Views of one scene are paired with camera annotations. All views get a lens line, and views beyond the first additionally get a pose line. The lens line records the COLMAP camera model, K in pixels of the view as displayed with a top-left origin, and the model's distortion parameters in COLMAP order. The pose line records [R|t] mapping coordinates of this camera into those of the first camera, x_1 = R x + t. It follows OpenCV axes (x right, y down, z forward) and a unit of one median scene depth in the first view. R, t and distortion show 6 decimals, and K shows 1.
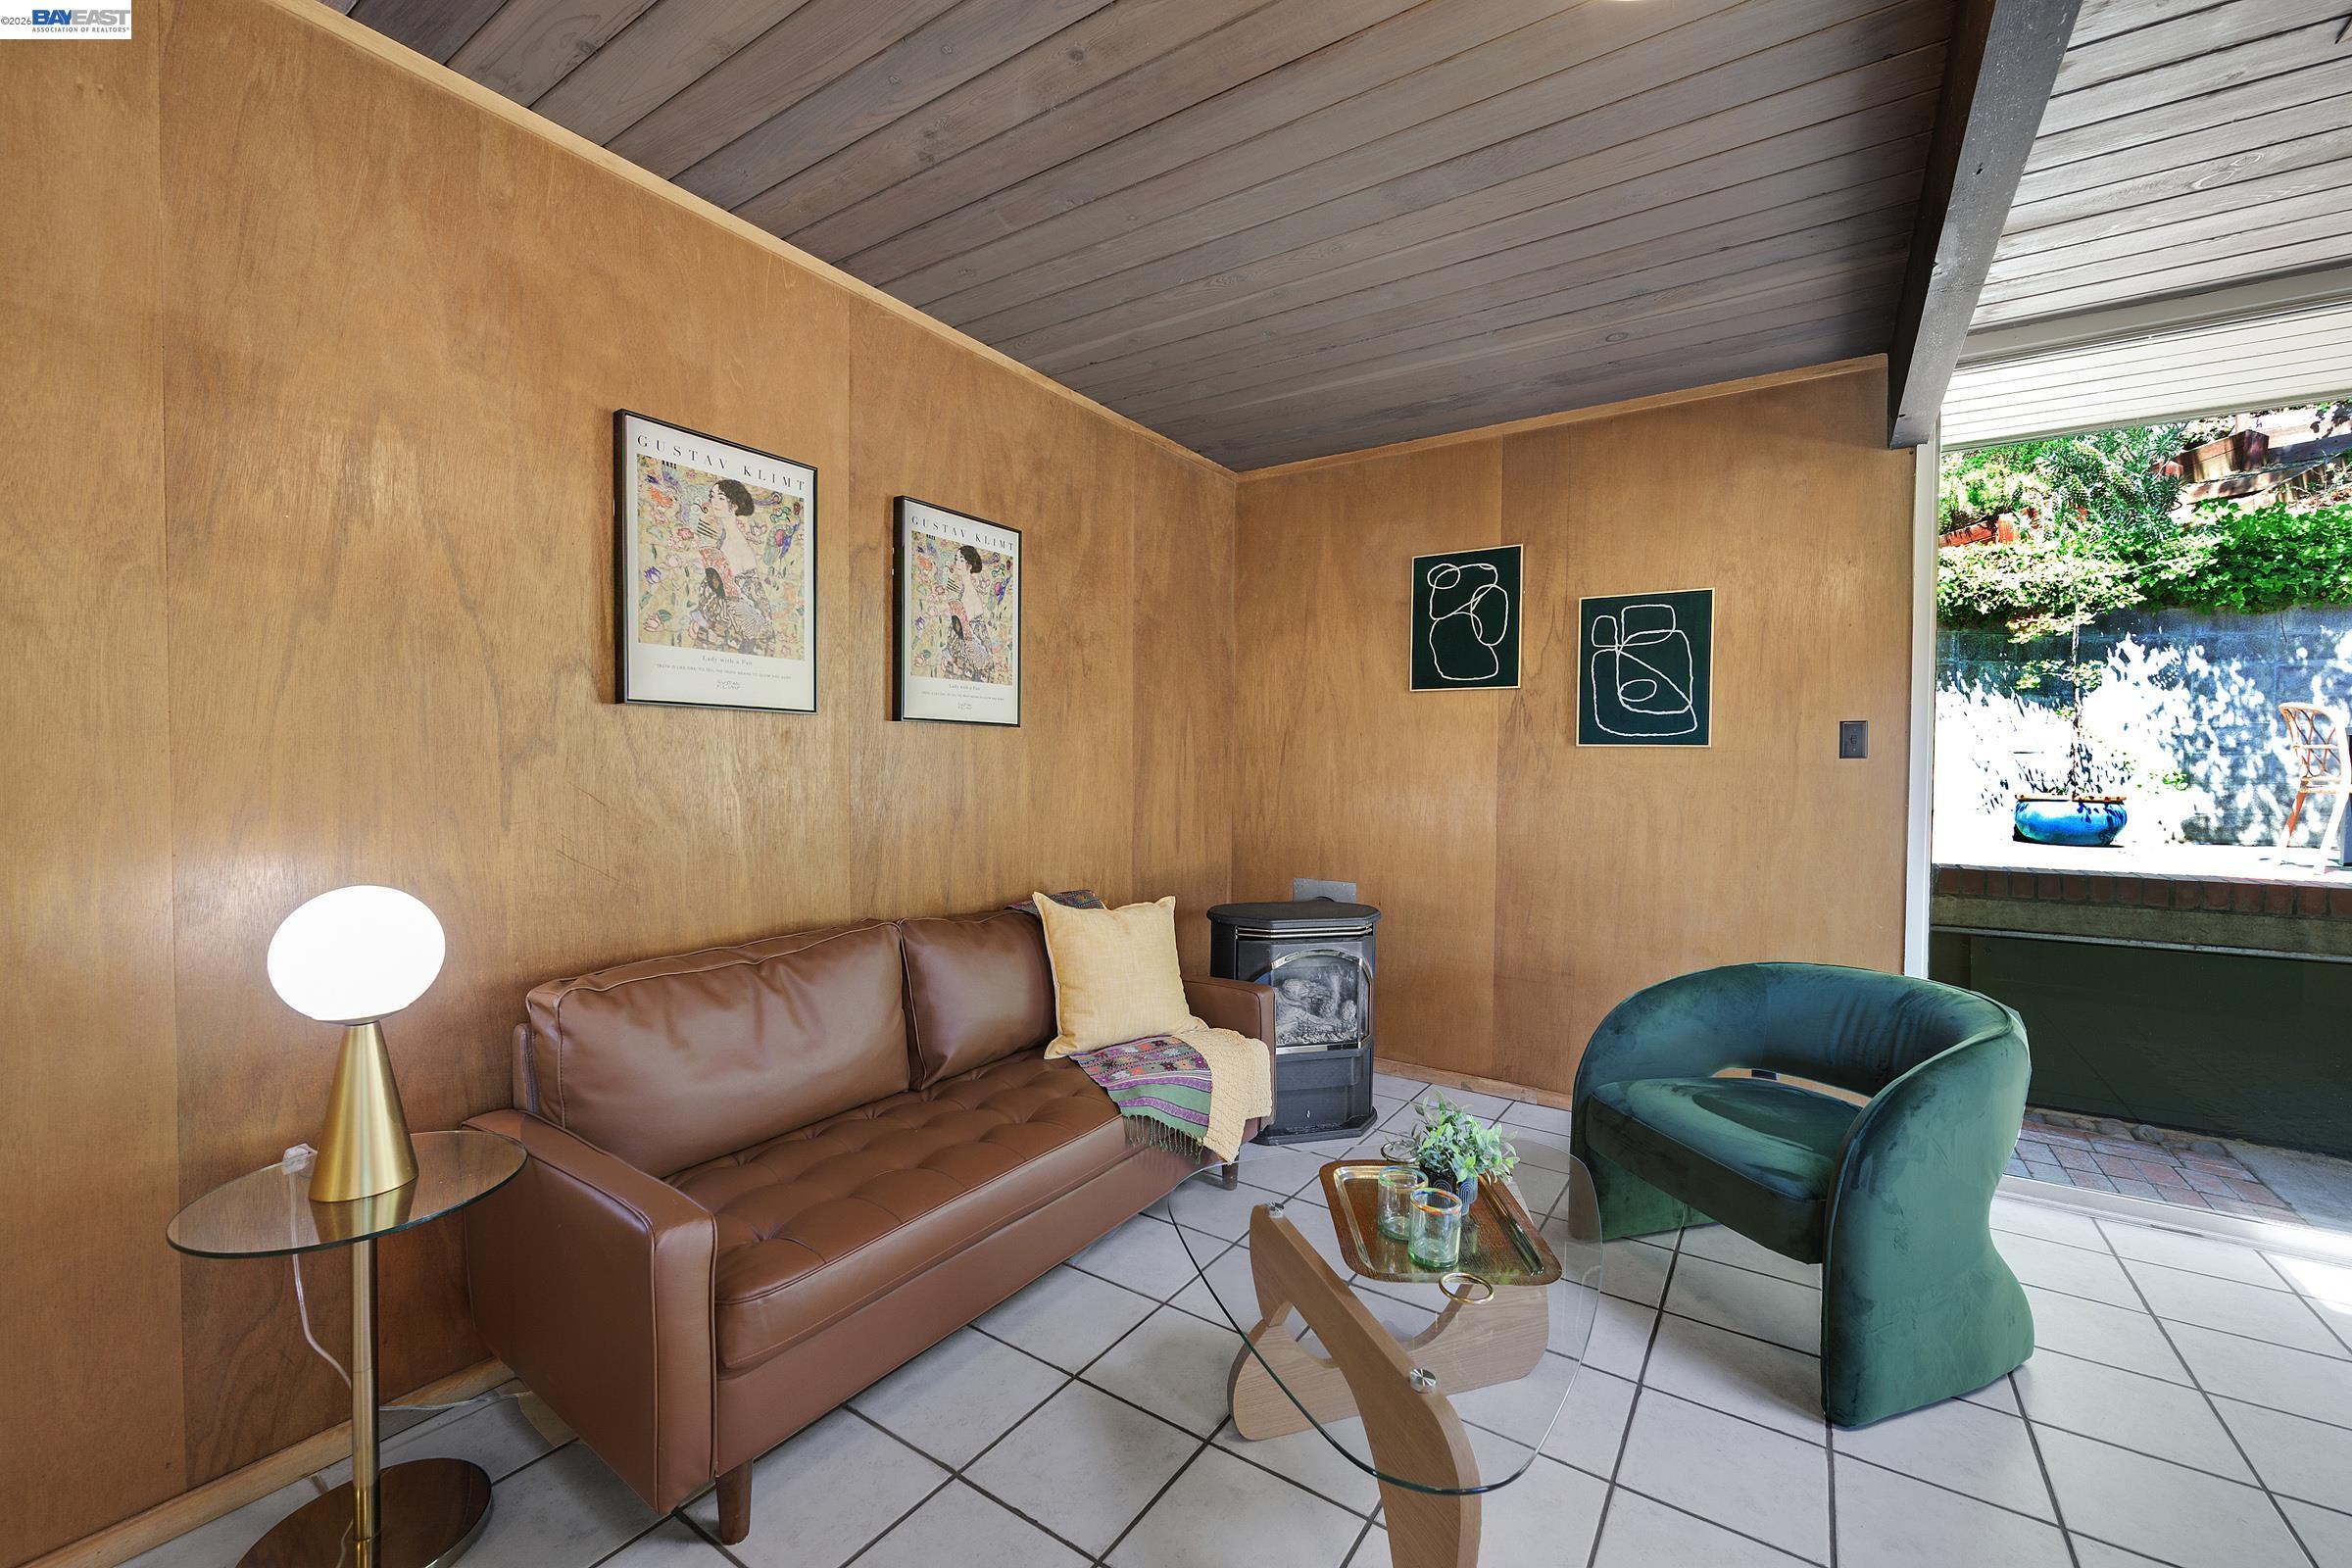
lens RADIAL K [[933.0, 0, 1183.2], [0, 933.0, 780.9], [0, 0, 1]] dist [-0.008768, 0.001416]
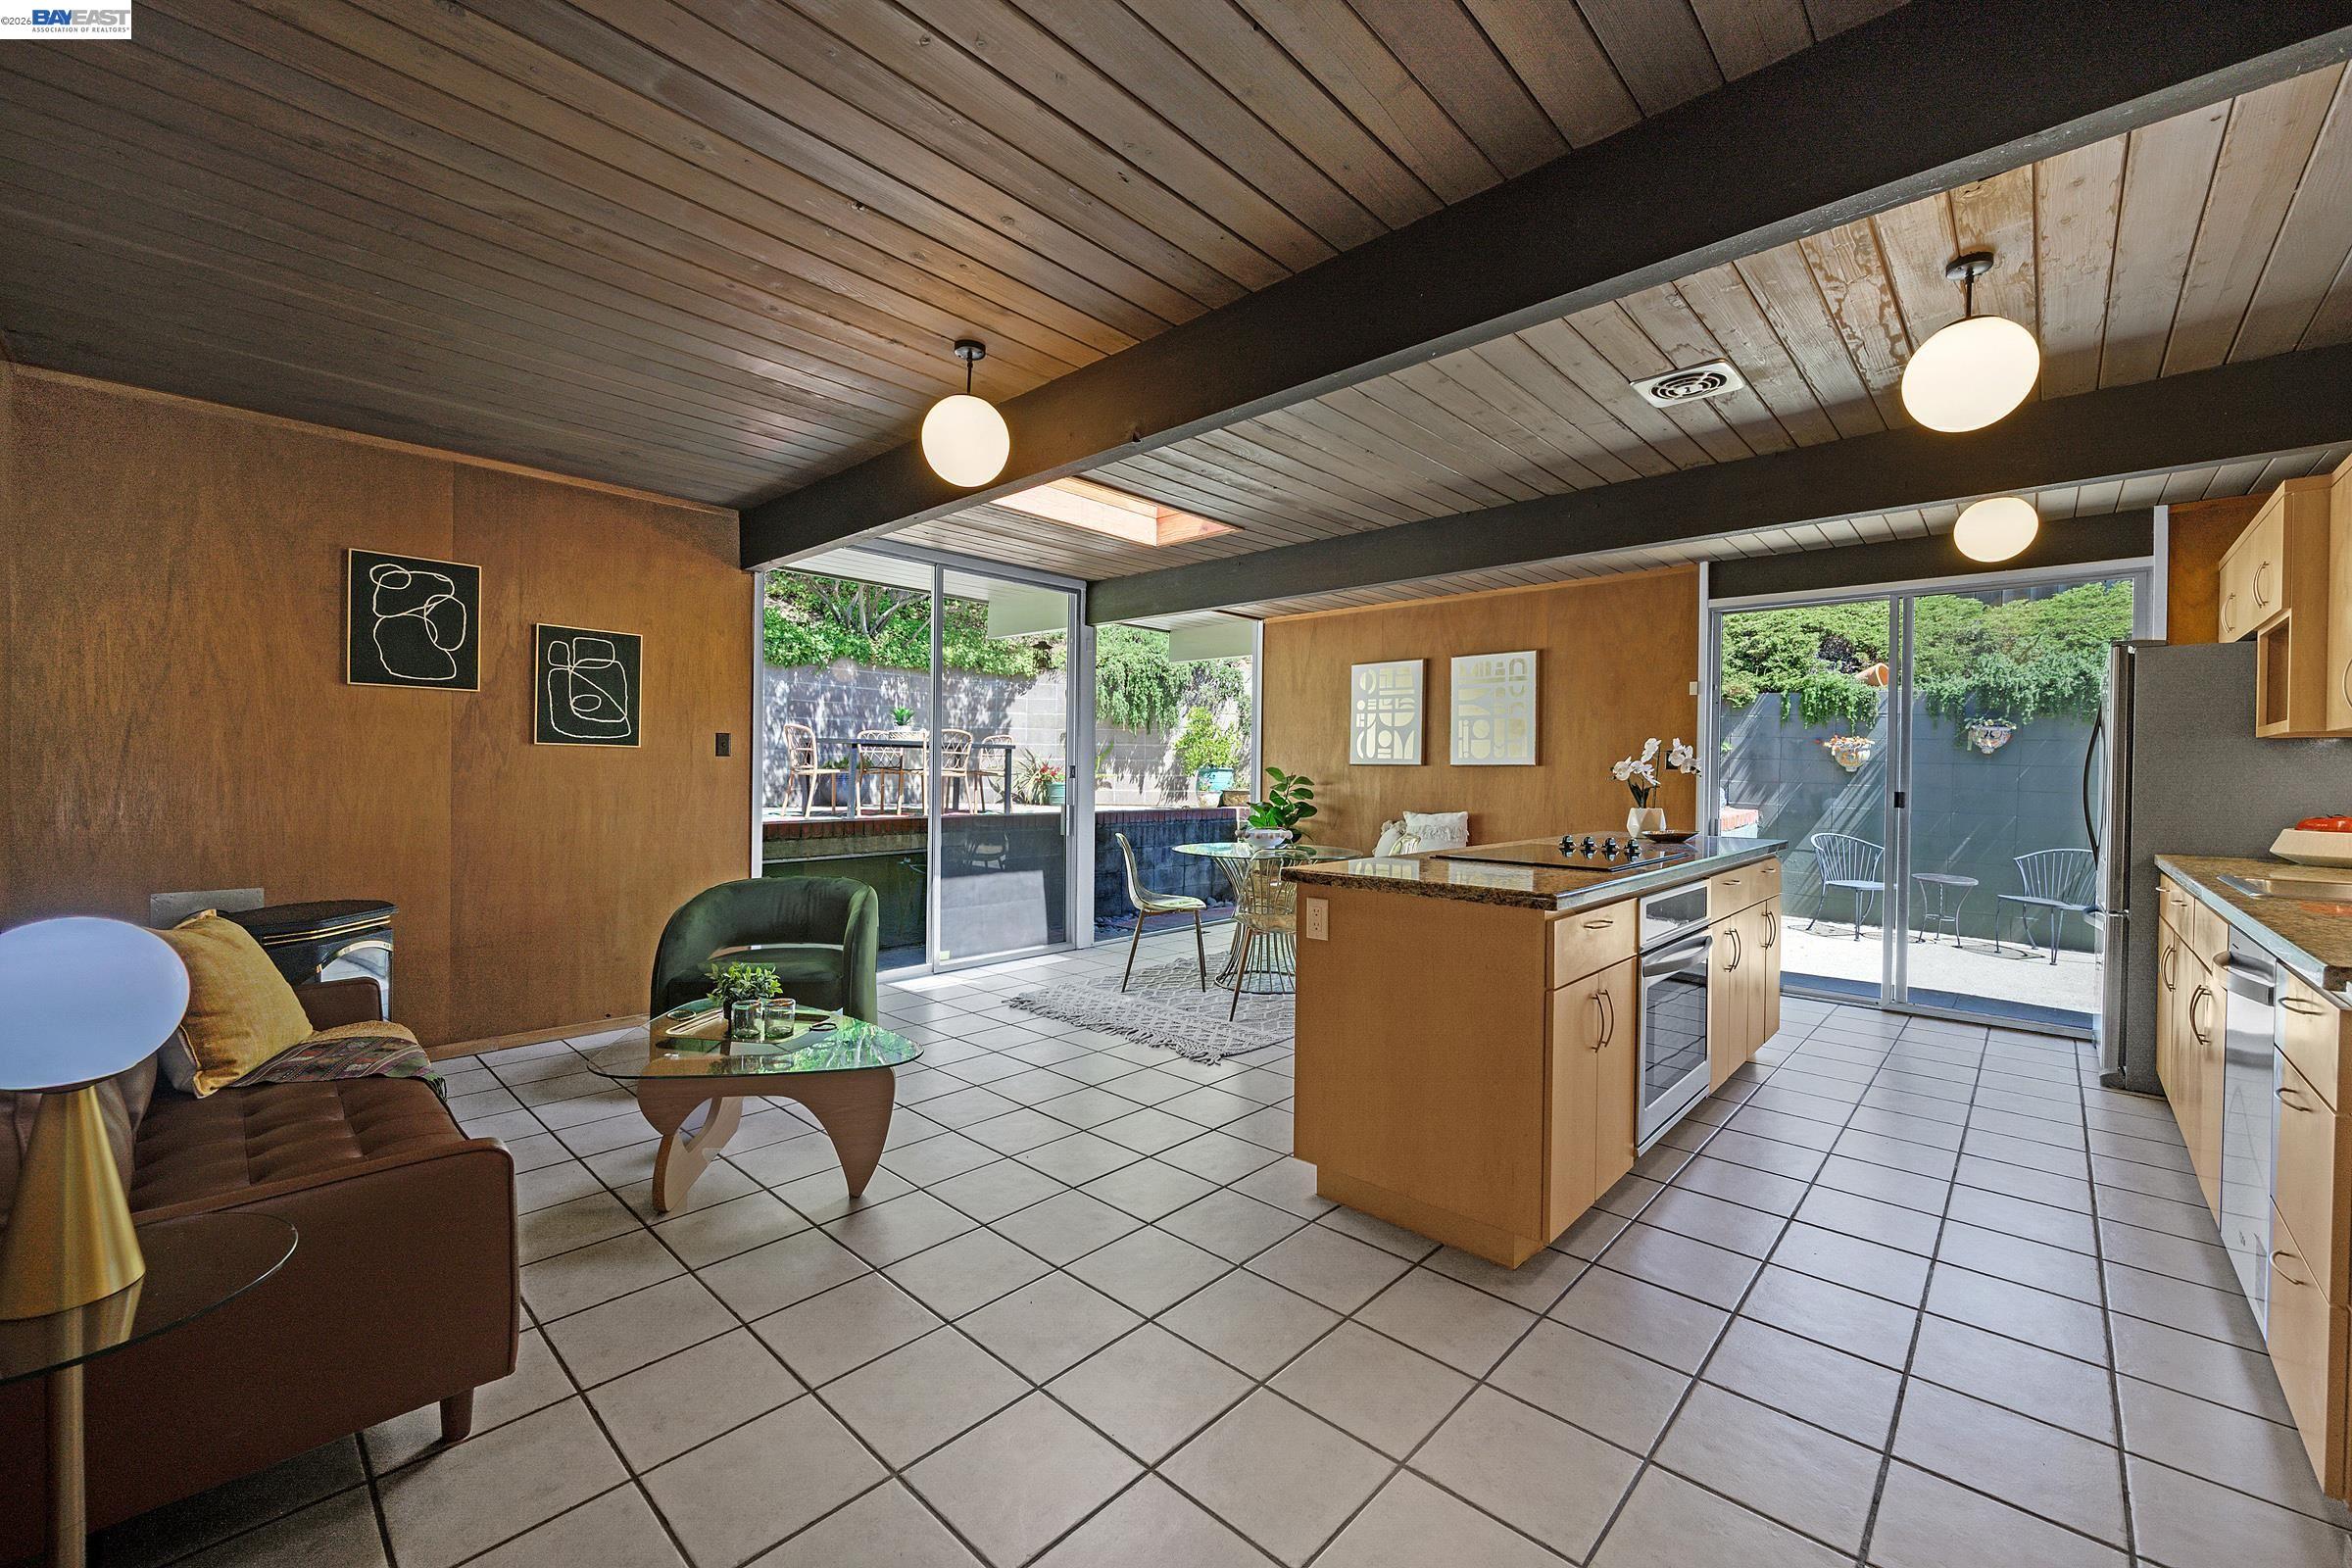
lens RADIAL K [[933.0, 0, 1154.5], [0, 933.0, 789.7], [0, 0, 1]] dist [-0.008768, 0.001416]
pose [[0.184927, -0.029717, 0.982303, -0.596216], [0.007524, 0.999556, 0.028823, -0.005813], [-0.982724, 0.002061, 0.185068, -0.025187]]
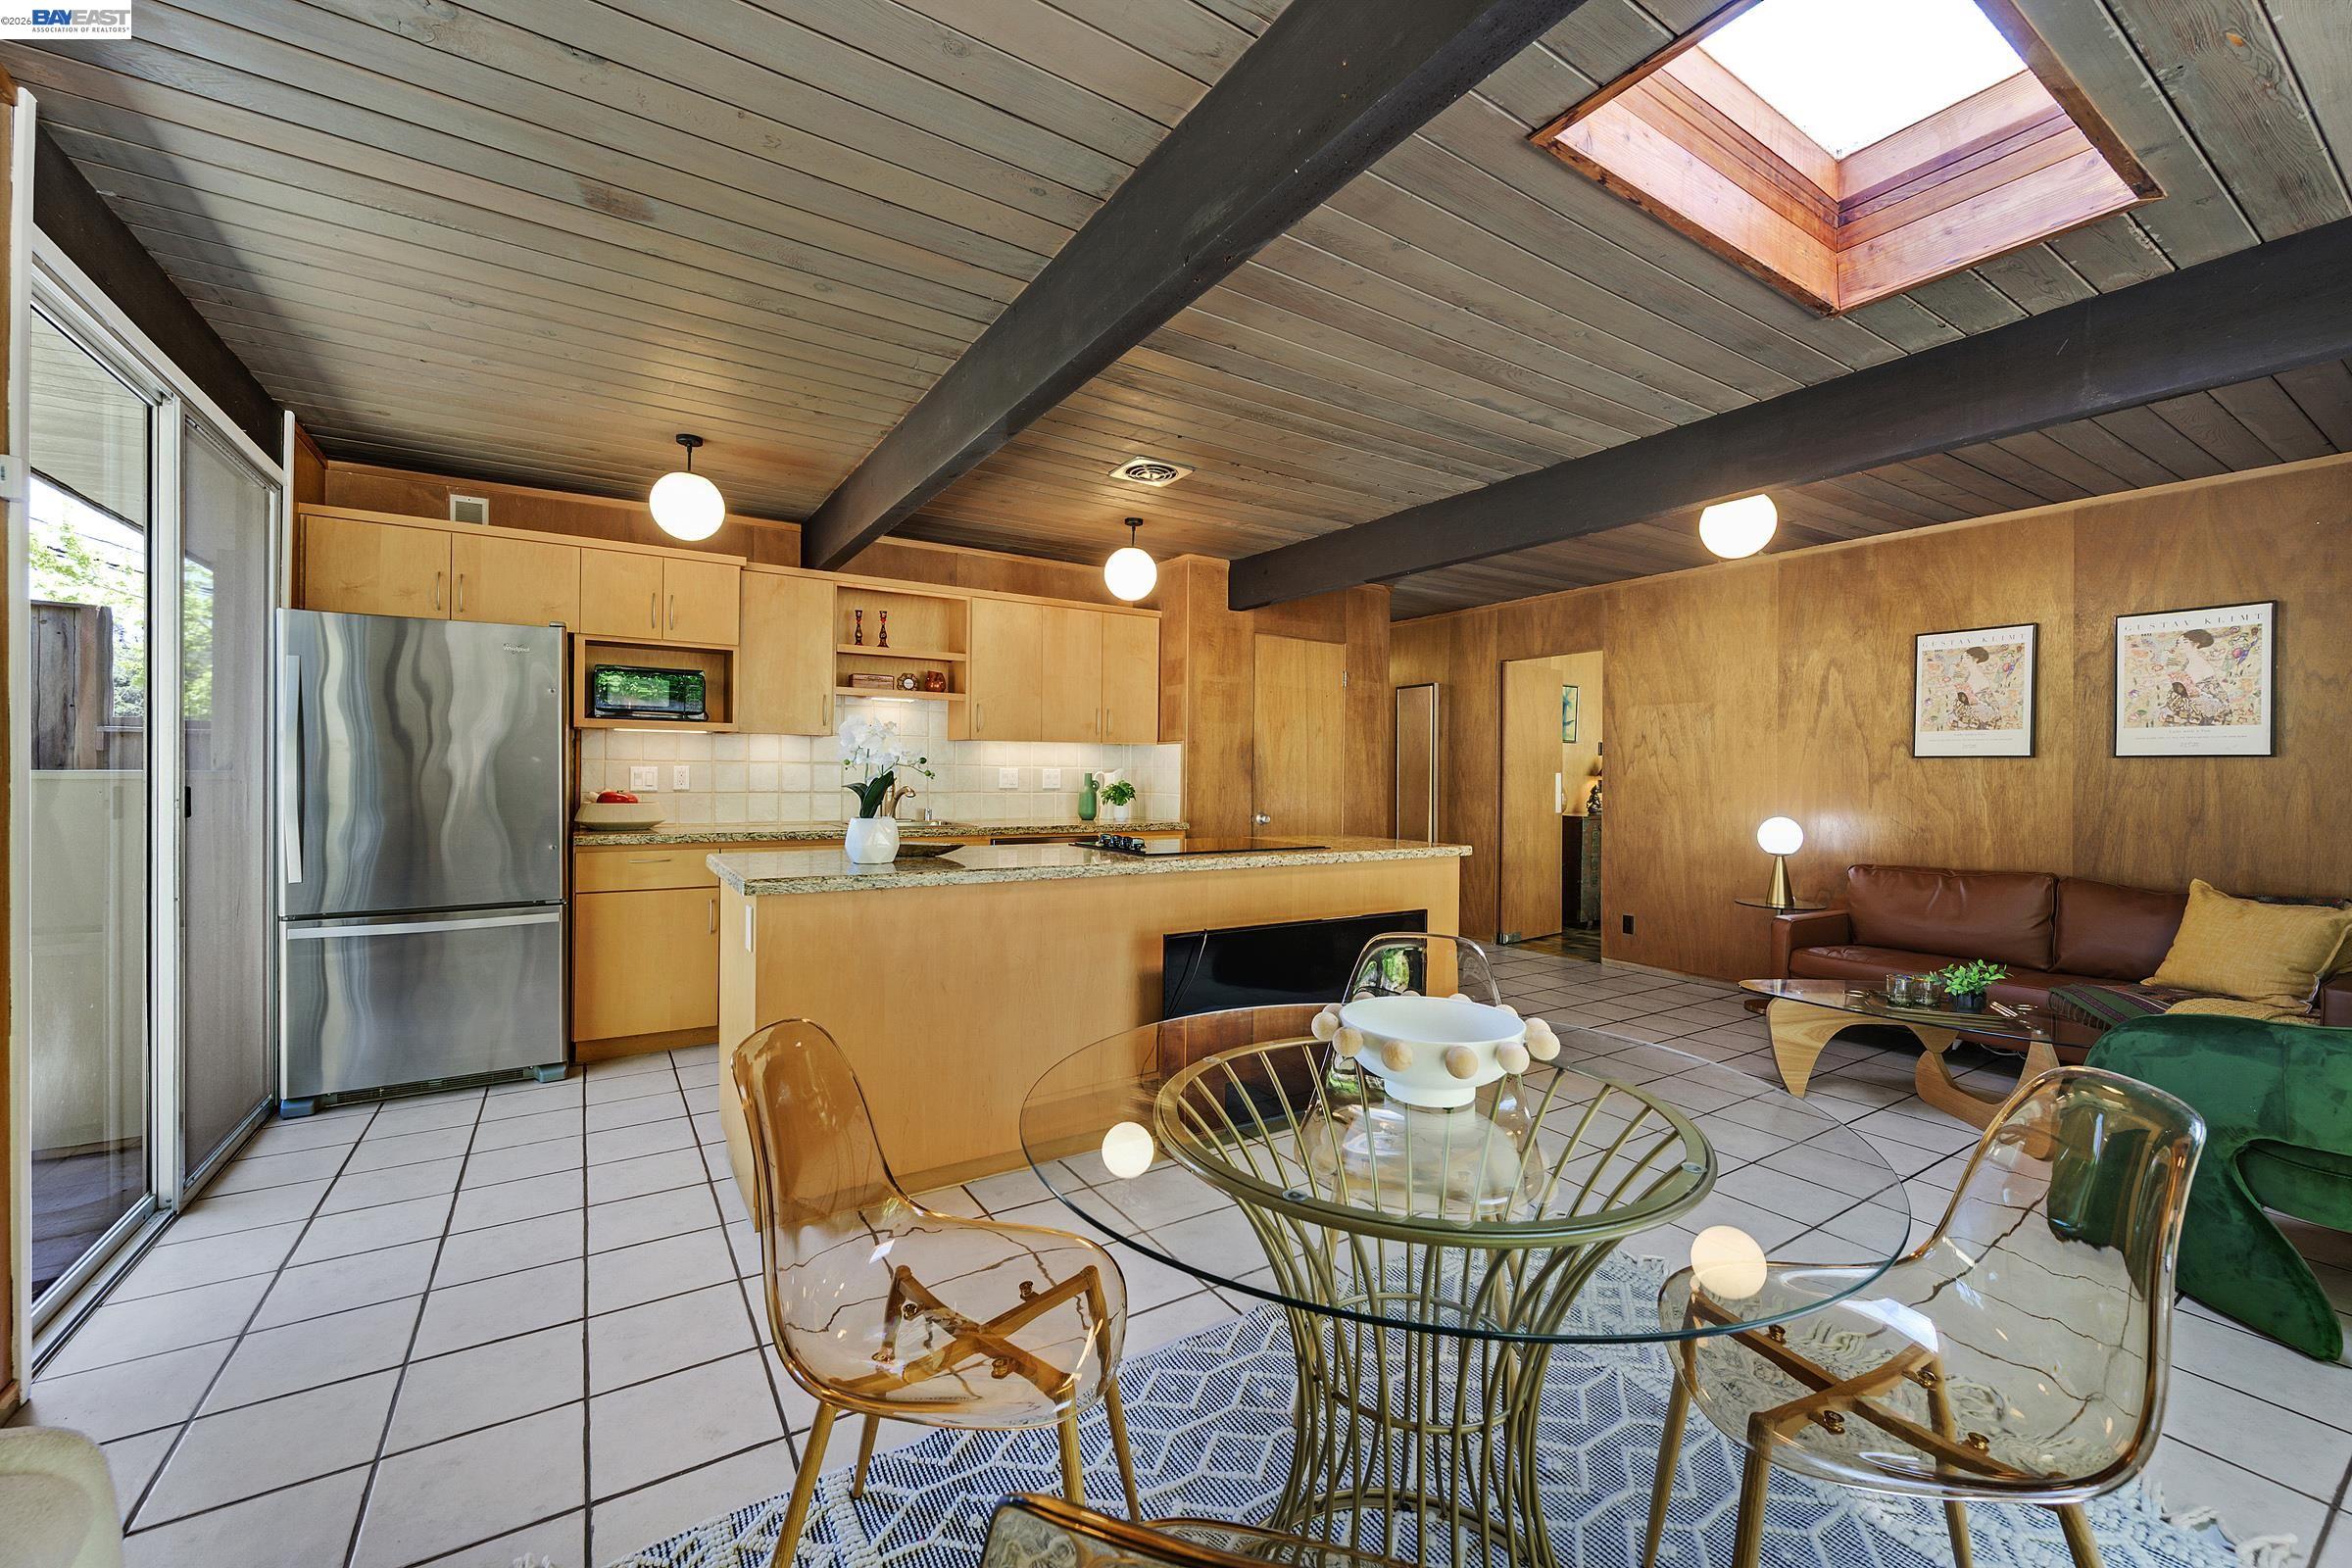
lens RADIAL K [[933.0, 0, 1186.1], [0, 933.0, 777.8], [0, 0, 1]] dist [-0.008768, 0.001416]
pose [[-0.385566, -0.008698, -0.922639, 1.298023], [-0.030680, 0.999523, 0.003398, 0.008834], [0.922170, 0.029617, -0.385649, 0.116822]]
